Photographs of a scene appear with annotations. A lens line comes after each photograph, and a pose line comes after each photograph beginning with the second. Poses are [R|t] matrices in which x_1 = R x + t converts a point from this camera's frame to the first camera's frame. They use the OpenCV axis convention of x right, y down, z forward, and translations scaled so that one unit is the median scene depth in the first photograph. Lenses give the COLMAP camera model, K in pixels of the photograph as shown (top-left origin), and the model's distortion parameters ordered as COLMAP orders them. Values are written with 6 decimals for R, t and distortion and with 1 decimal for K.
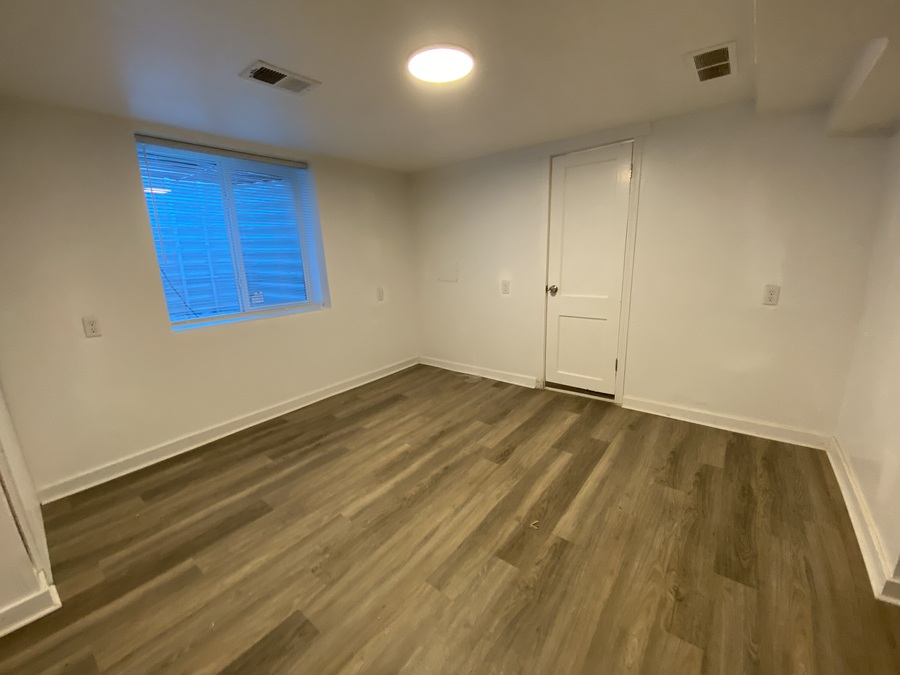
lens RADIAL K [[364.5, 0, 447.9], [0, 364.5, 339.1], [0, 0, 1]] dist [0.038325, -0.027682]
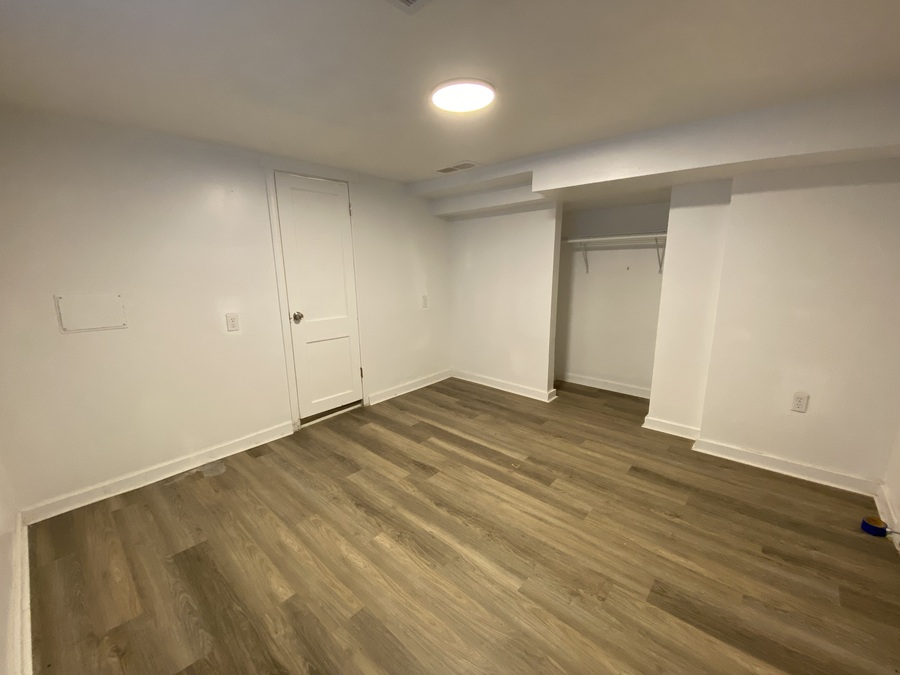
lens RADIAL K [[364.5, 0, 447.9], [0, 364.5, 339.1], [0, 0, 1]] dist [0.038325, -0.027682]
pose [[0.066828, -0.169472, 0.983267, -0.878480], [0.242065, 0.958782, 0.148800, -0.187091], [-0.967956, 0.228070, 0.105097, 0.818224]]
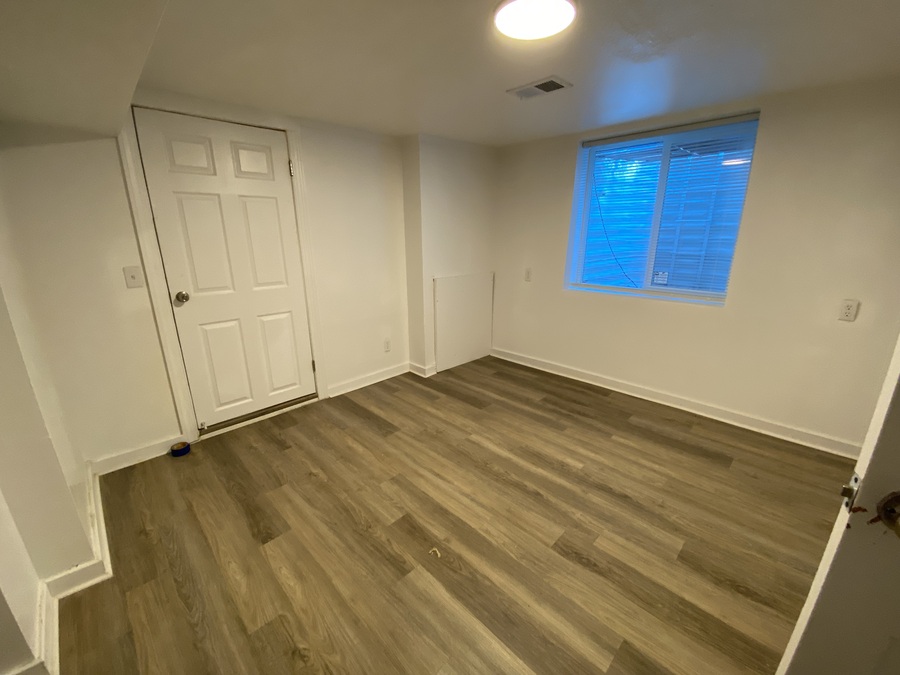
lens RADIAL K [[364.5, 0, 447.9], [0, 364.5, 339.1], [0, 0, 1]] dist [0.038325, -0.027682]
pose [[-0.127707, 0.310310, -0.942018, 0.759642], [-0.222299, 0.916676, 0.332098, -0.234221], [0.966579, 0.251821, -0.048084, 0.775433]]
